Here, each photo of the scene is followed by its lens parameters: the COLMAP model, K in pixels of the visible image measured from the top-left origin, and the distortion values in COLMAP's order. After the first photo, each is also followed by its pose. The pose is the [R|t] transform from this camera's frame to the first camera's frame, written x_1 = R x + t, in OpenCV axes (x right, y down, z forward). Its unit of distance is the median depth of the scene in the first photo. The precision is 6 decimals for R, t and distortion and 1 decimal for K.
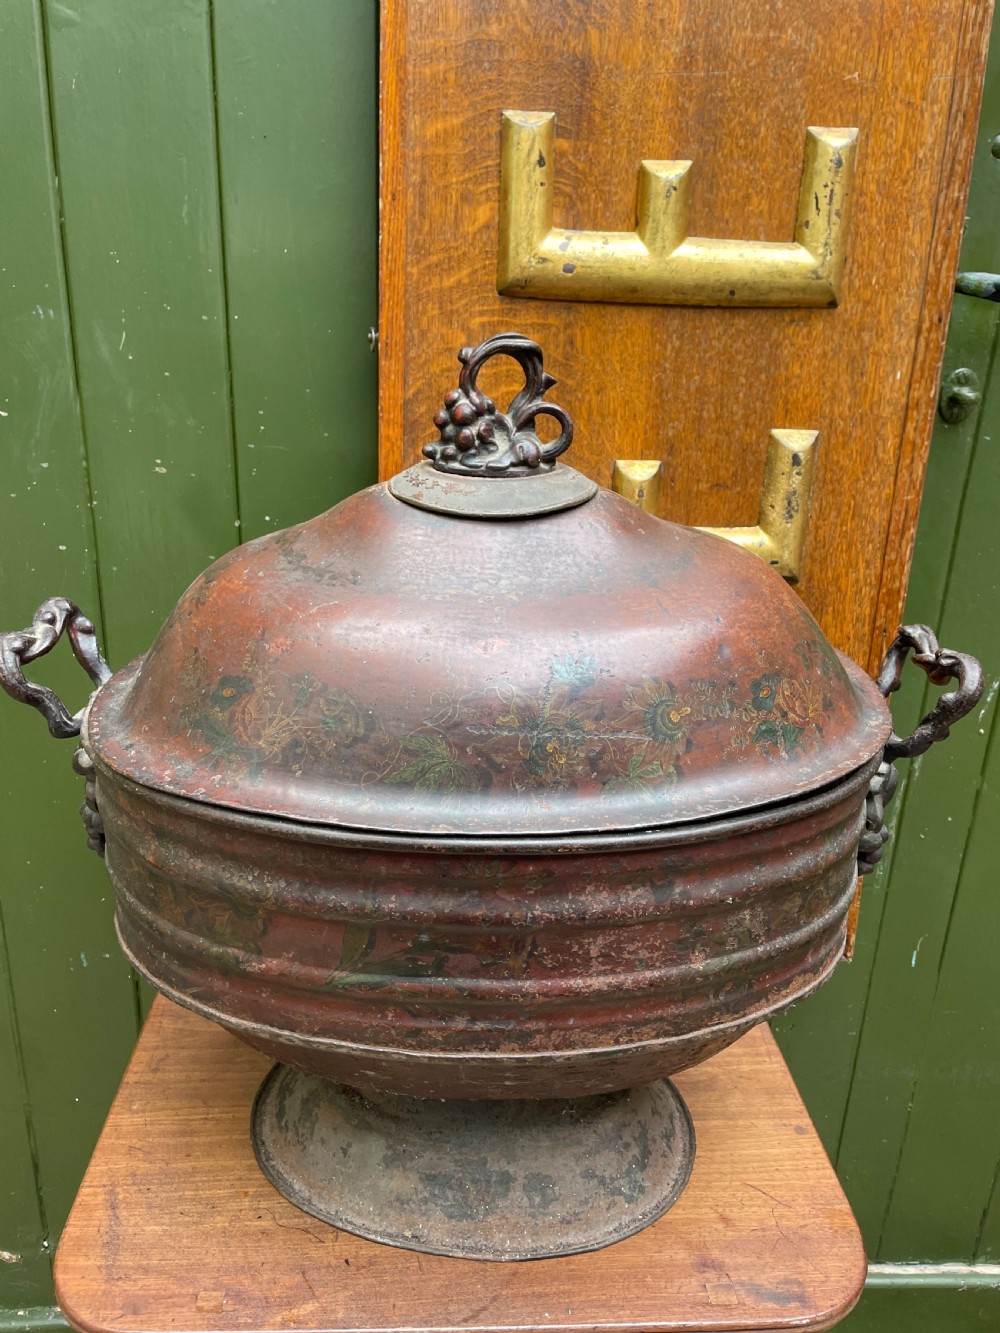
lens RADIAL K [[1005.4, 0, 492.9], [0, 1005.4, 657.1], [0, 0, 1]] dist [0.092159, -0.120544]
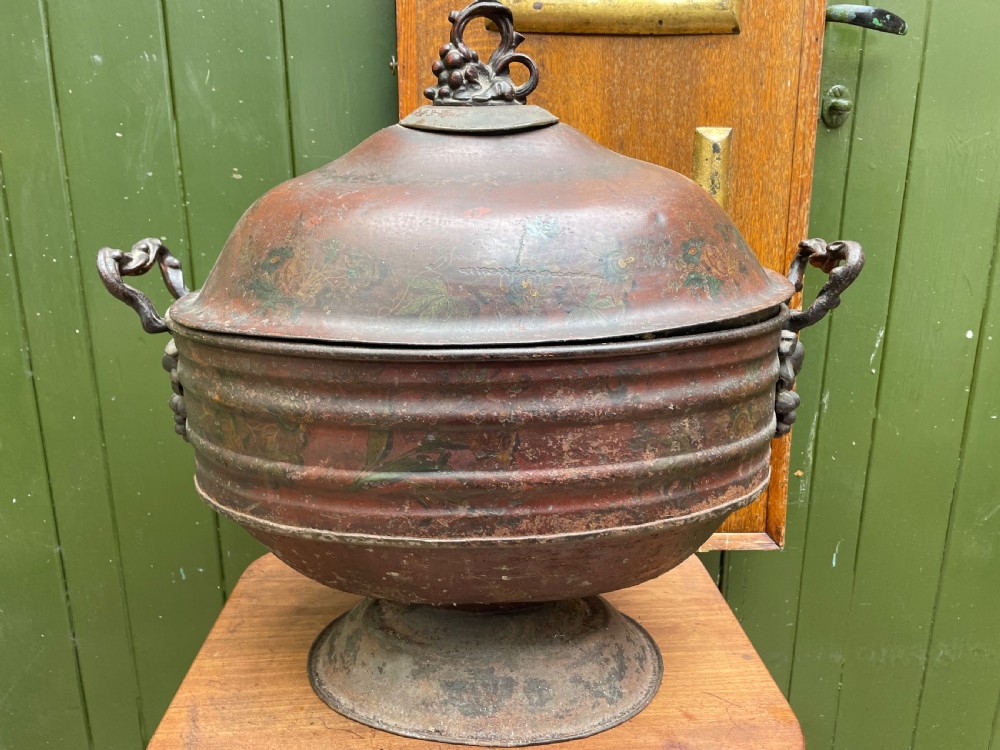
lens RADIAL K [[752.7, 0, 509.9], [0, 752.7, 377.2], [0, 0, 1]] dist [0.094531, -0.122728]
pose [[0.999447, -0.033185, -0.002251, 0.027122], [0.032867, 0.995722, -0.086353, 0.217376], [0.005107, 0.086231, 0.996262, 0.041860]]
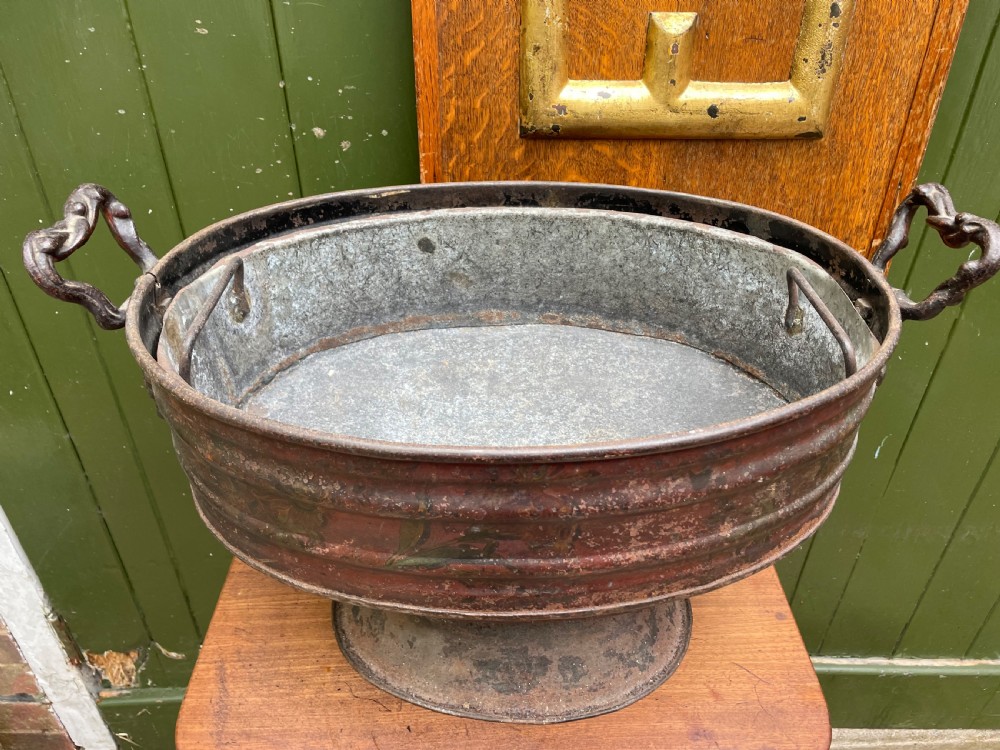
lens RADIAL K [[752.7, 0, 509.9], [0, 752.7, 377.2], [0, 0, 1]] dist [0.094531, -0.122728]
pose [[0.999239, -0.036328, 0.014180, -0.028301], [0.031046, 0.961099, 0.274452, -0.070613], [-0.023599, -0.273803, 0.961496, 0.211628]]
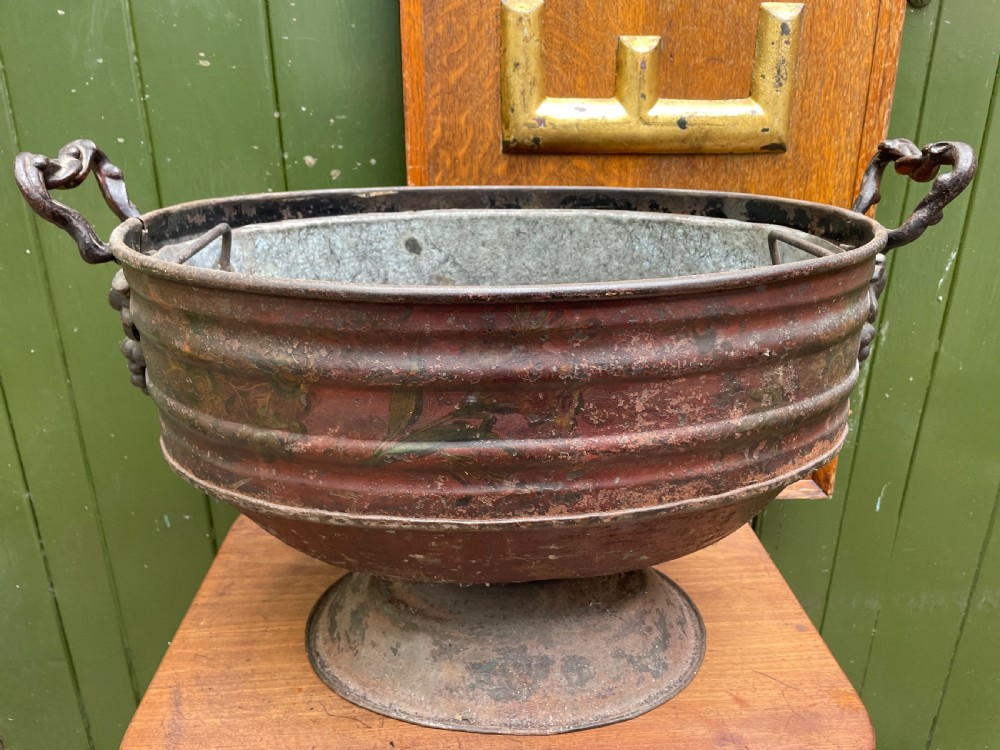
lens RADIAL K [[754.2, 0, 508.8], [0, 754.2, 380.9], [0, 0, 1]] dist [0.092159, -0.120544]
pose [[0.997272, -0.052167, 0.052226, -0.052219], [0.050431, 0.998148, 0.034033, 0.178898], [-0.053904, -0.031306, 0.998055, 0.195549]]
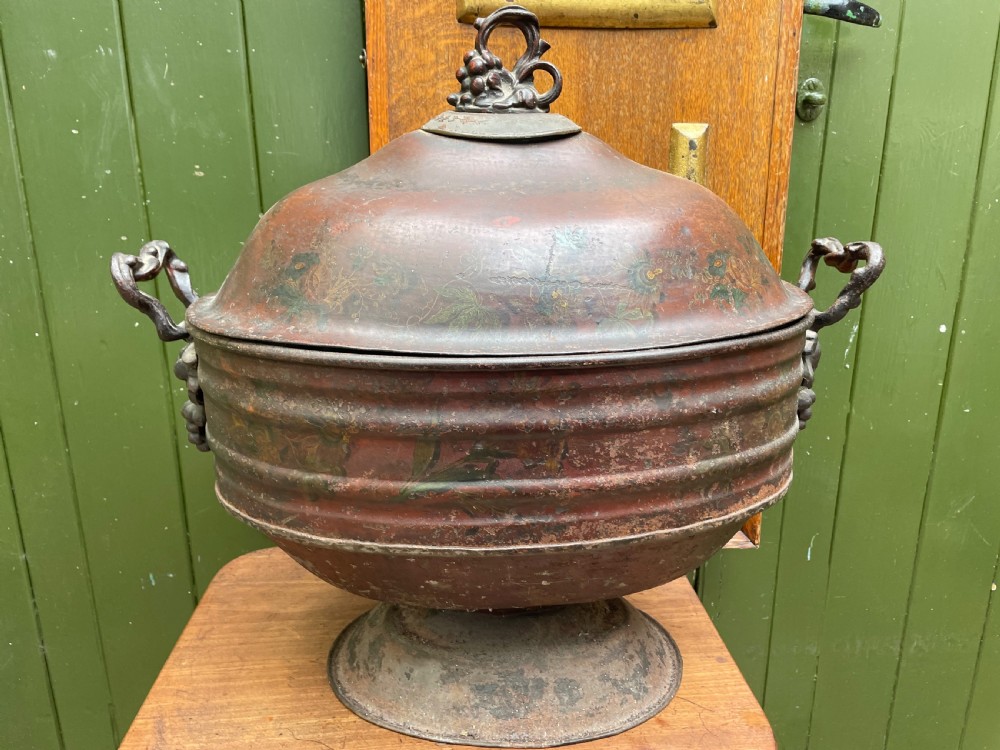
lens RADIAL K [[754.2, 0, 508.8], [0, 754.2, 380.9], [0, 0, 1]] dist [0.092159, -0.120544]
pose [[0.996779, -0.049490, 0.063101, -0.065248], [0.053309, 0.996753, -0.060347, 0.192758], [-0.059909, 0.063516, 0.996181, 0.046434]]
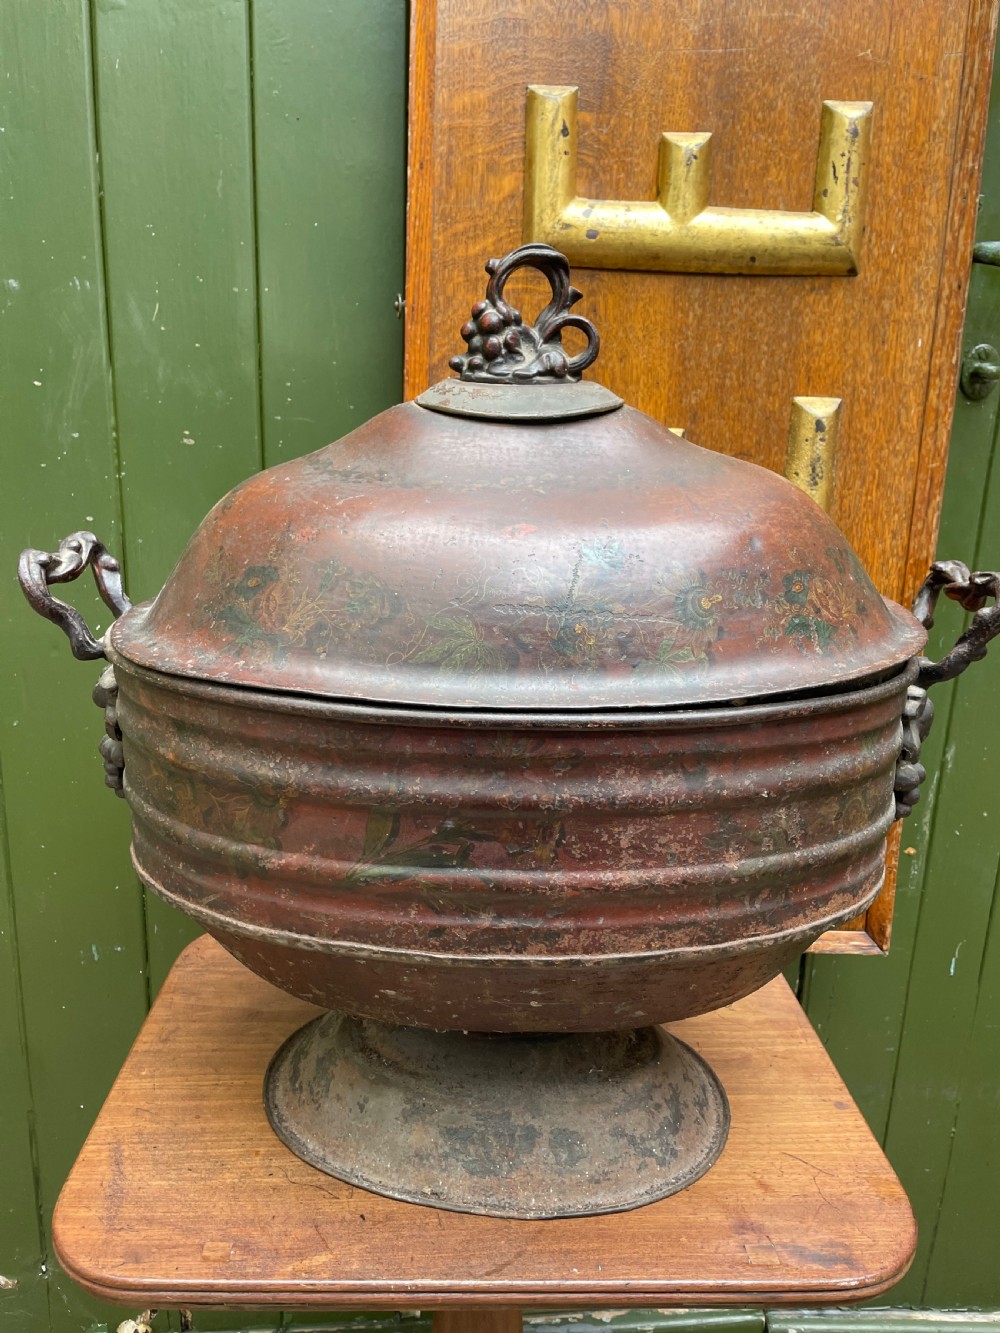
lens RADIAL K [[1003.4, 0, 492.4], [0, 1003.4, 671.5], [0, 0, 1]] dist [0.094531, -0.122728]
pose [[0.999856, 0.002628, -0.016791, -0.007975], [-0.004042, 0.996399, -0.084687, 0.161306], [0.016508, 0.084742, 0.996266, 0.020256]]
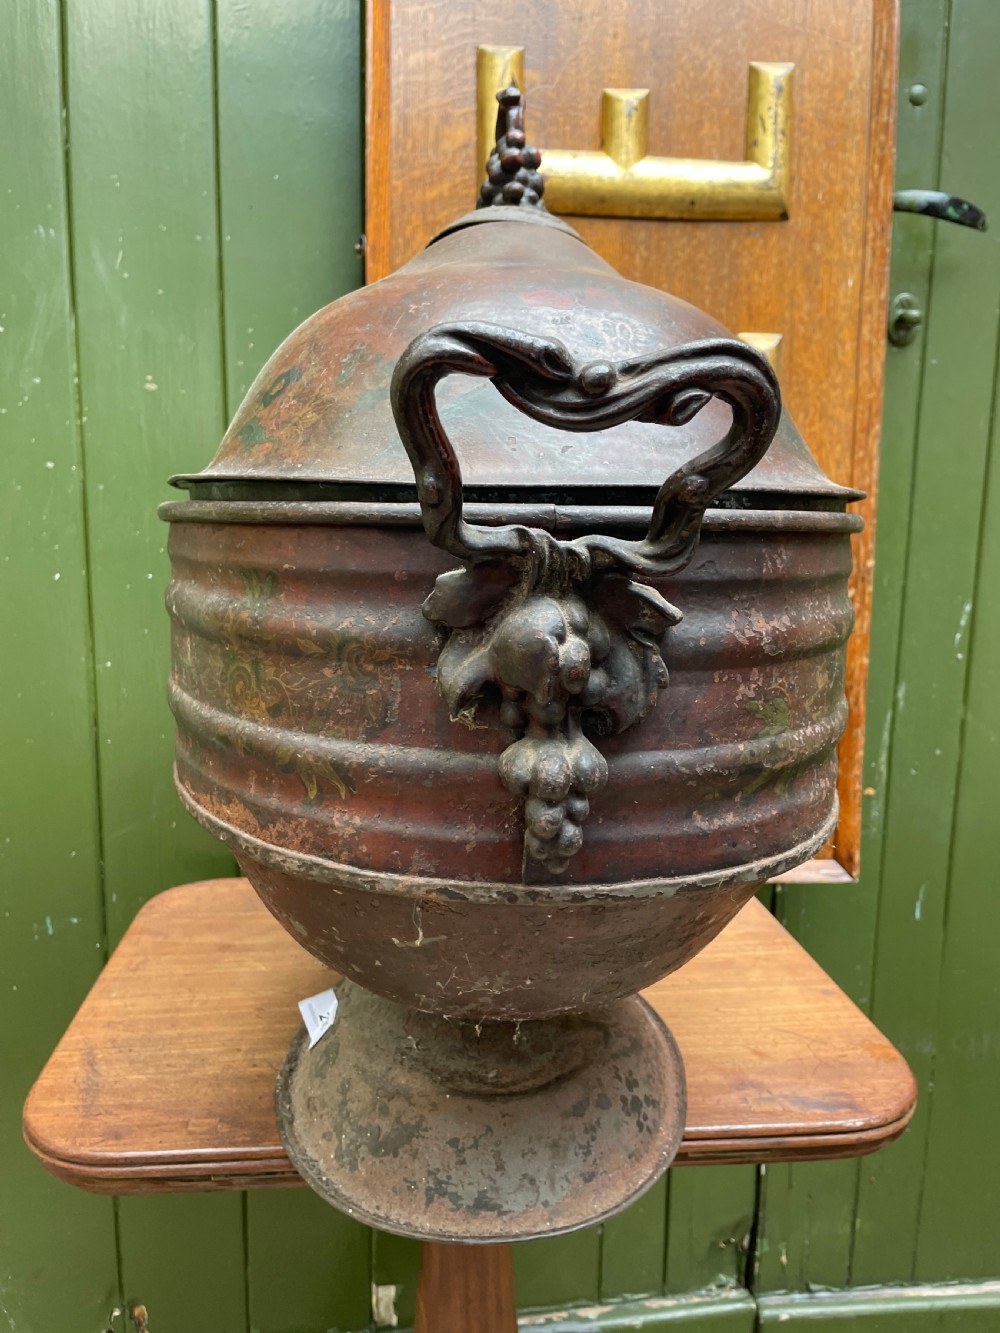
lens RADIAL K [[1003.9, 0, 488.2], [0, 1003.9, 680.2], [0, 0, 1]] dist [0.098082, -0.131511]
pose [[0.998687, -0.028109, 0.042827, -0.049493], [0.035300, 0.983452, -0.177694, 0.377177], [-0.037124, 0.178972, 0.983153, 0.038076]]
